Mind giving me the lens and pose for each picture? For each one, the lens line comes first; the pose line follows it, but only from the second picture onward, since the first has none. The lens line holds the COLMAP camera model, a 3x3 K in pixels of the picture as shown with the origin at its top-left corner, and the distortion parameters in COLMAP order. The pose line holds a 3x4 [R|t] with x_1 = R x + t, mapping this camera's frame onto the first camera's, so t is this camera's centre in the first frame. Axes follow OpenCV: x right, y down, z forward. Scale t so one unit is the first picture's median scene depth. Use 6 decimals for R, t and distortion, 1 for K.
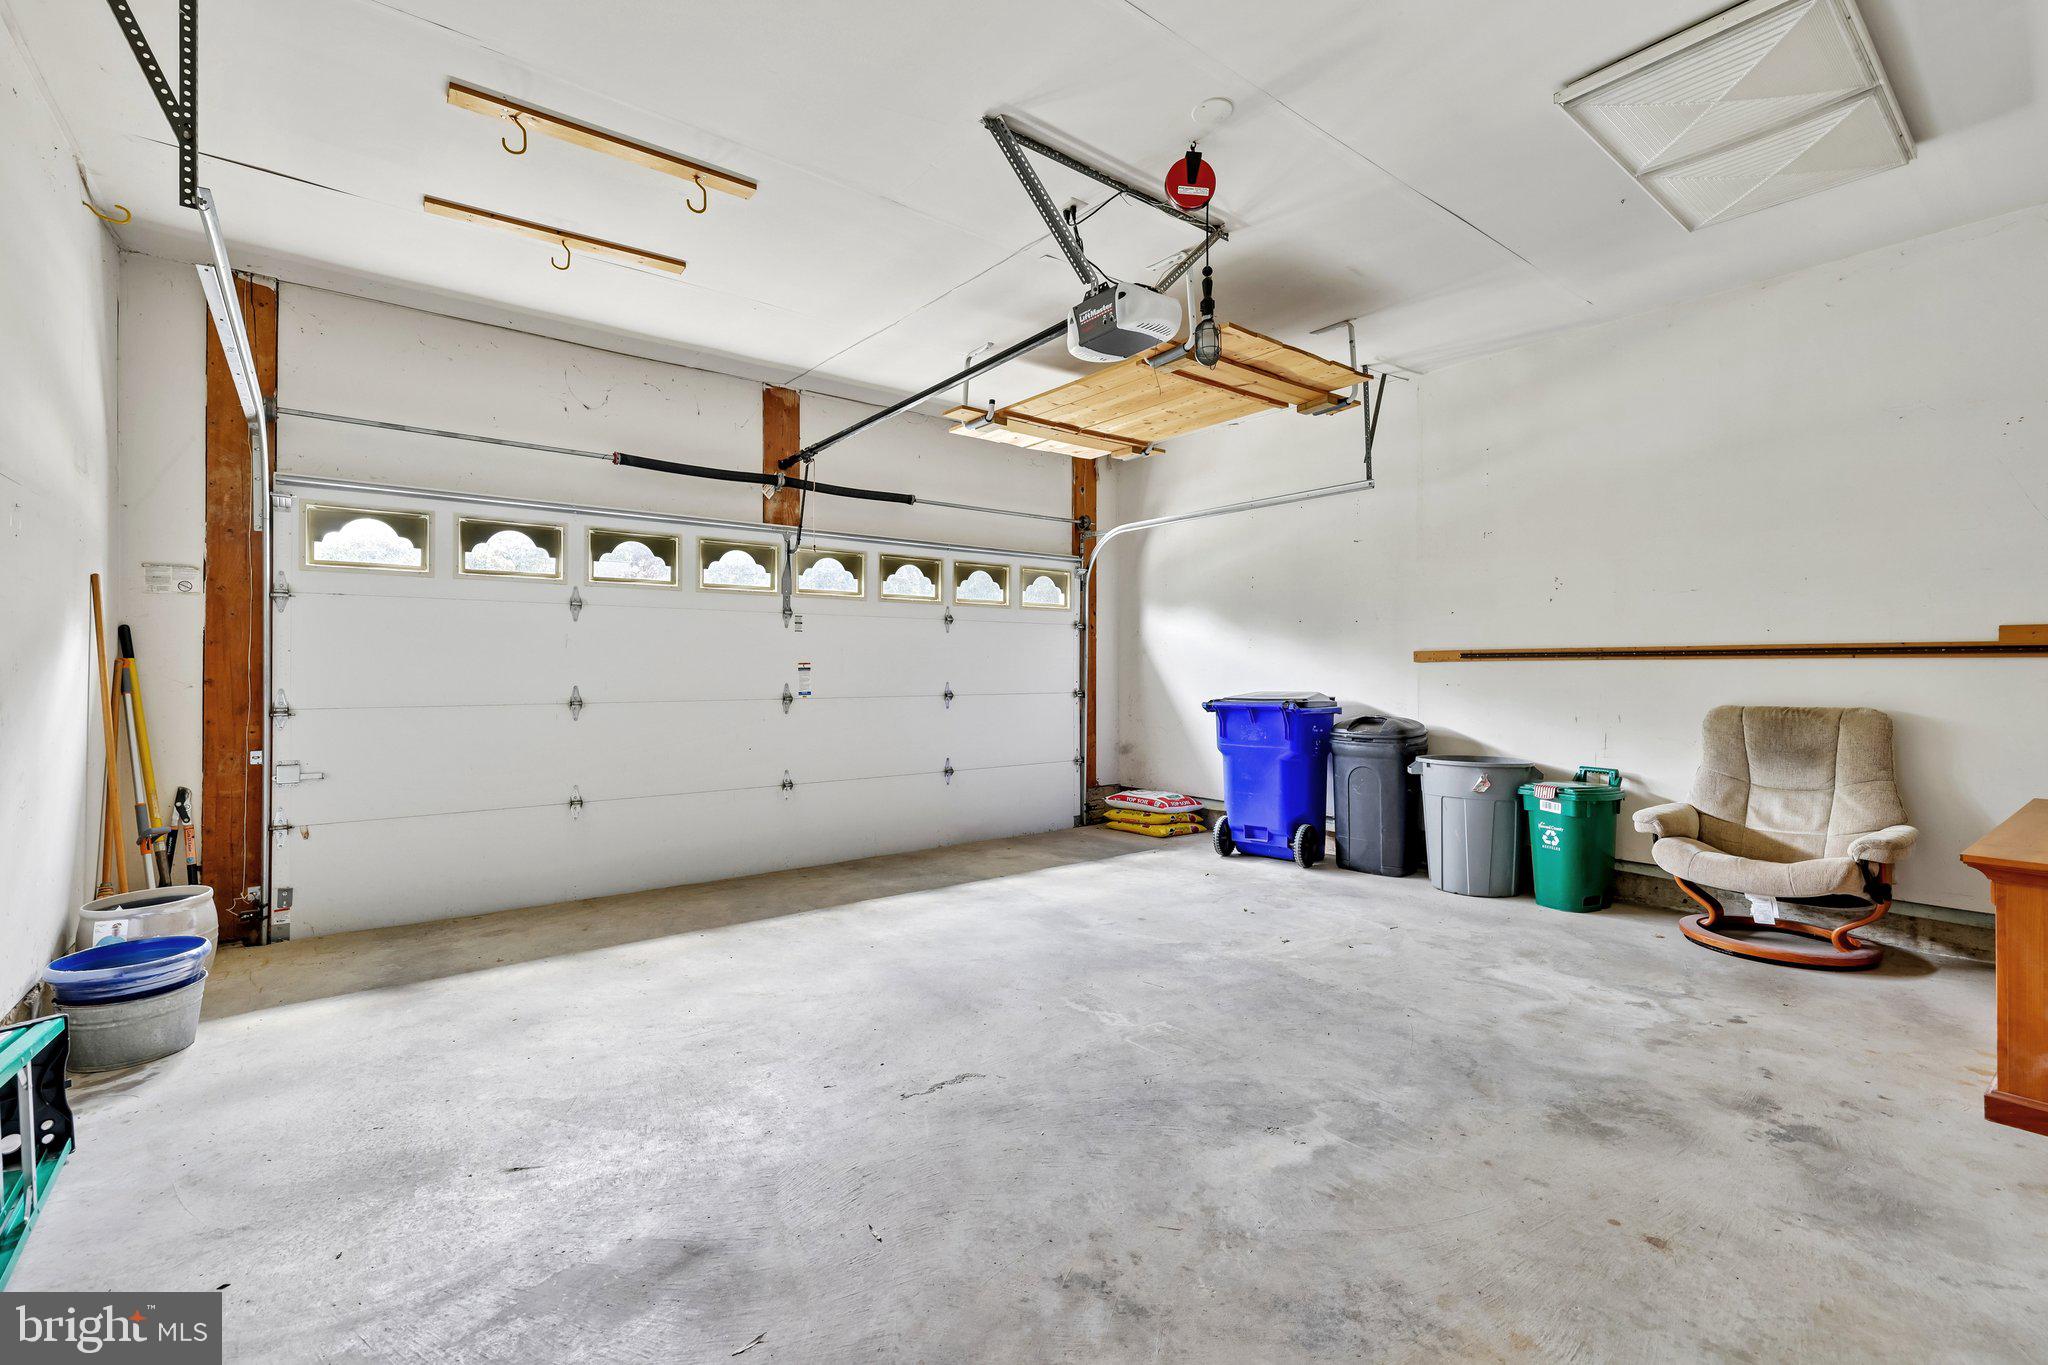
lens RADIAL K [[894.9, 0, 1028.6], [0, 894.9, 673.9], [0, 0, 1]] dist [-0.000332, 0.000591]
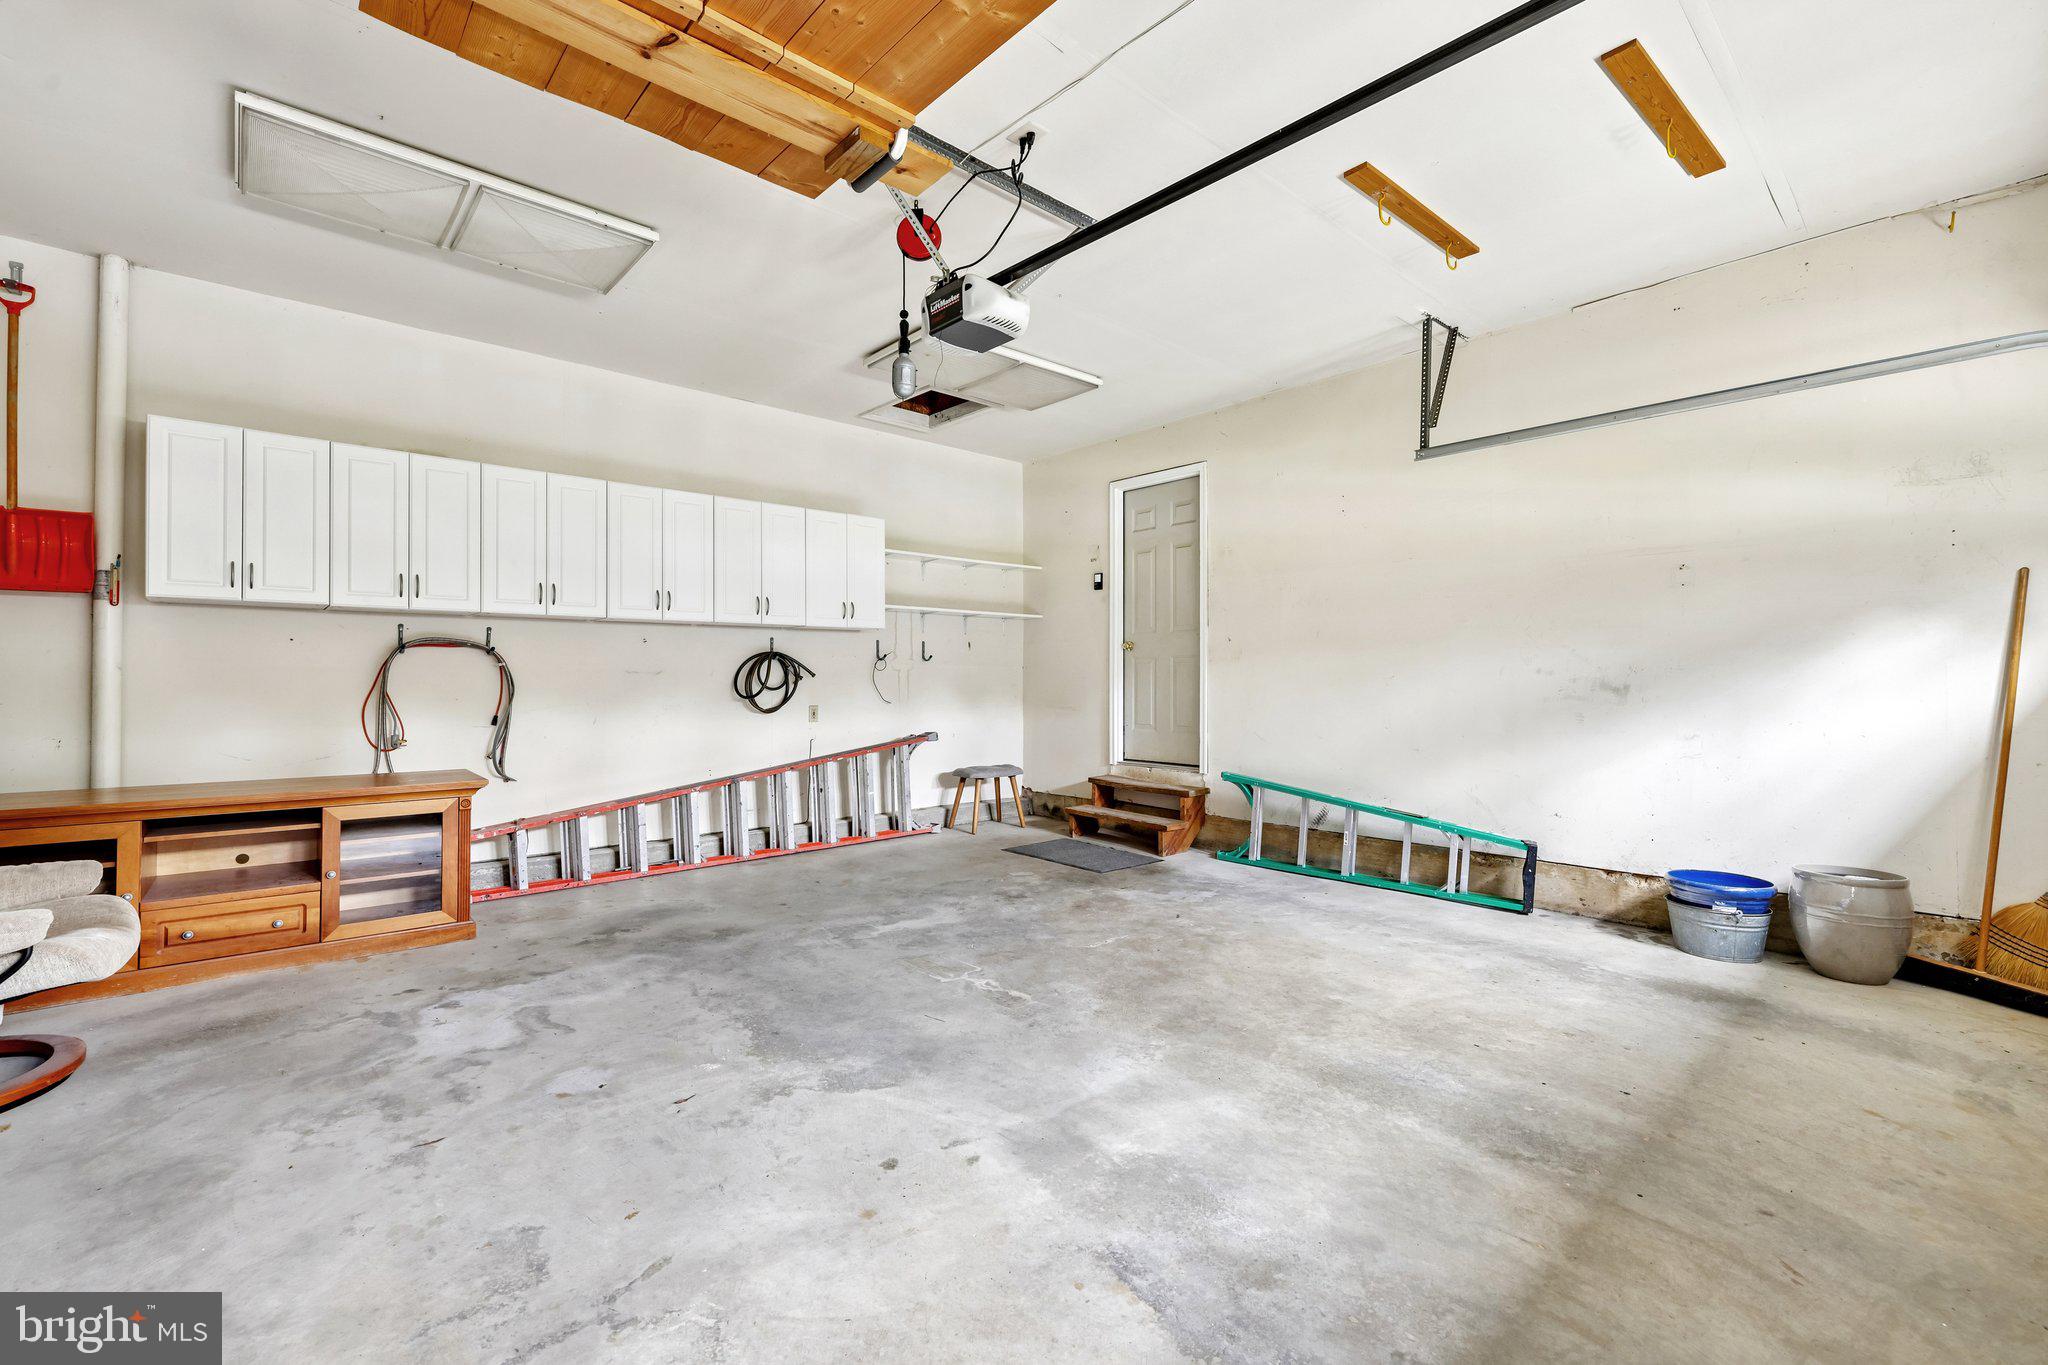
lens RADIAL K [[894.9, 0, 1020.8], [0, 894.9, 677.8], [0, 0, 1]] dist [-0.000332, 0.000591]
pose [[-0.998357, -0.001700, -0.057267, 0.112414], [-0.001824, 0.999996, 0.002111, 0.005387], [0.057263, 0.002212, -0.998357, 2.020114]]
